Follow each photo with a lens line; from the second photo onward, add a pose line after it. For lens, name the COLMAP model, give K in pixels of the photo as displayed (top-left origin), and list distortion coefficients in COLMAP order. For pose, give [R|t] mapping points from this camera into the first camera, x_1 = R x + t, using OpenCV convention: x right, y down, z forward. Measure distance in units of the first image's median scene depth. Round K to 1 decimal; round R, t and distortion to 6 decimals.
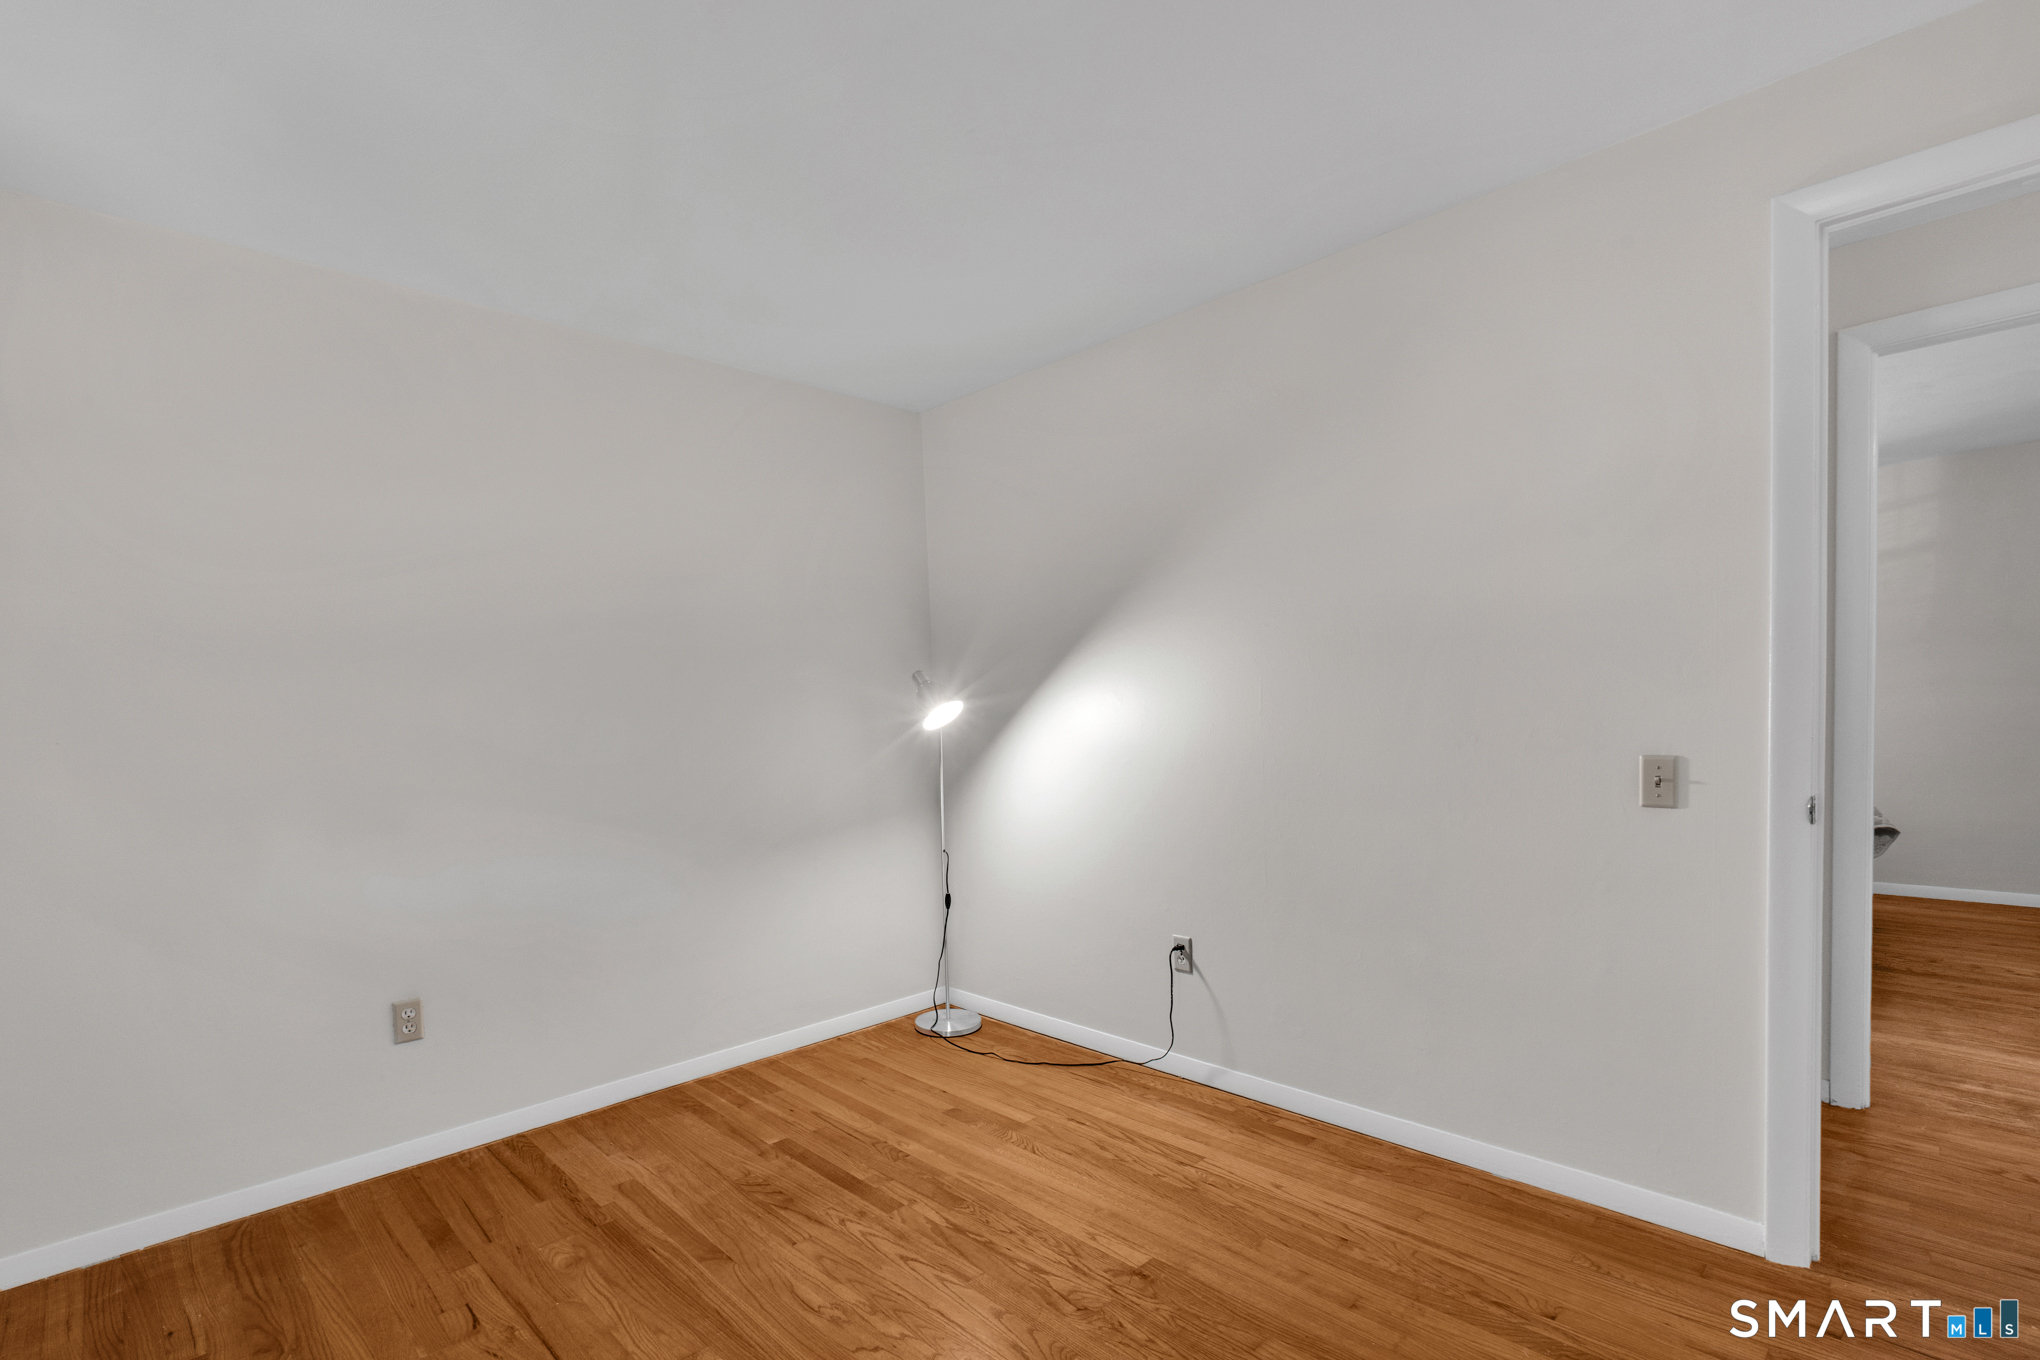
lens RADIAL K [[919.1, 0, 1012.1], [0, 919.1, 691.4], [0, 0, 1]] dist [-0.002331, 0.000332]
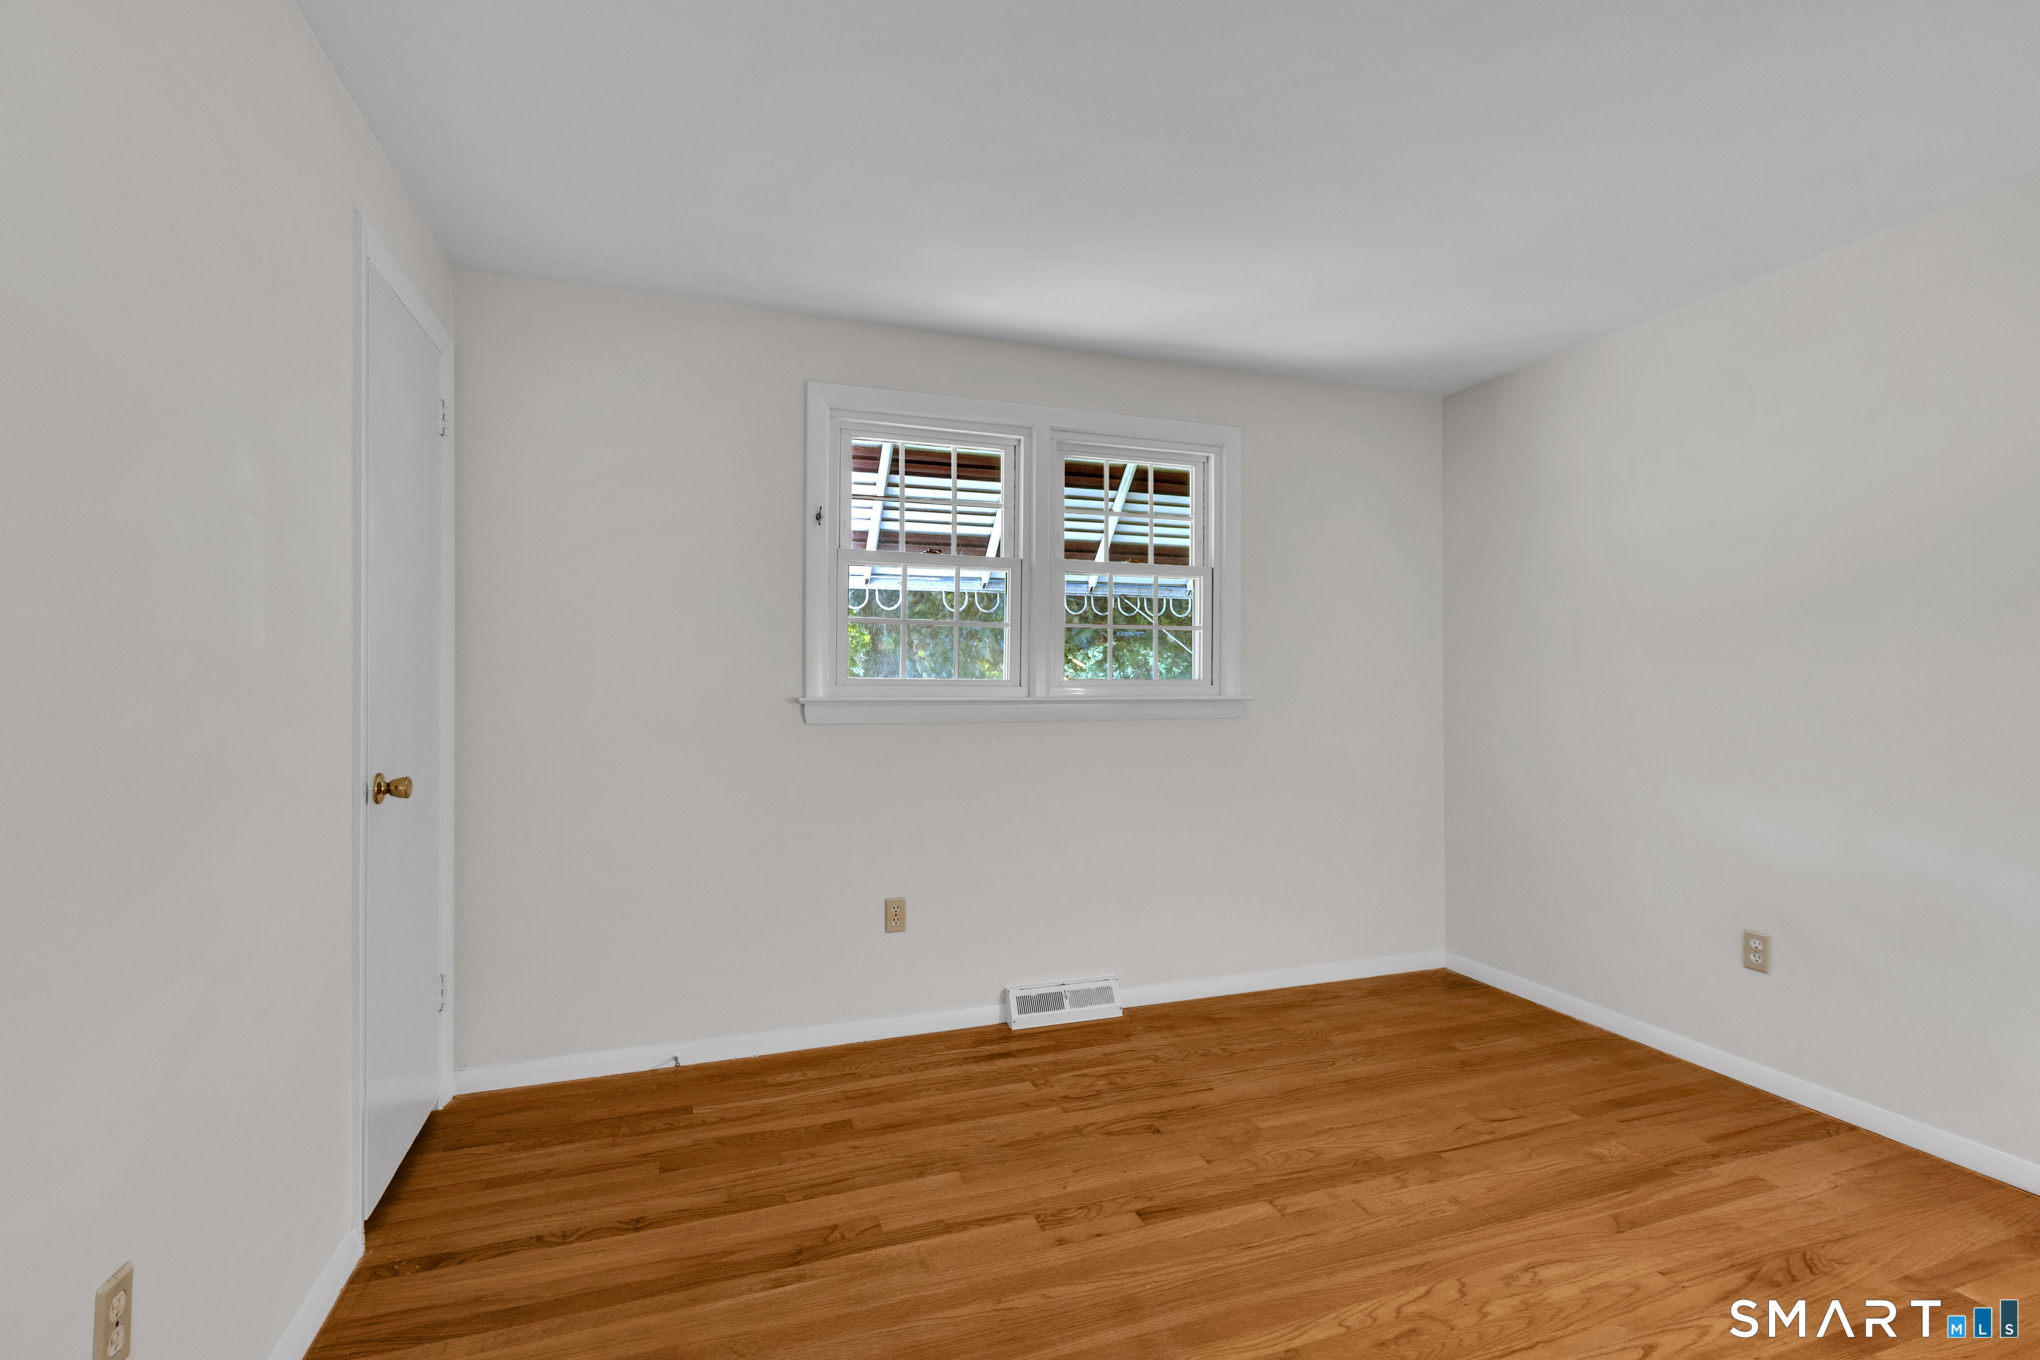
lens RADIAL K [[919.1, 0, 1009.1], [0, 919.1, 681.8], [0, 0, 1]] dist [-0.002331, 0.000332]
pose [[-0.396214, 0.035002, -0.917491, 0.726868], [0.028326, 0.999263, 0.025889, -0.003477], [0.917721, -0.015731, -0.396913, 0.716571]]
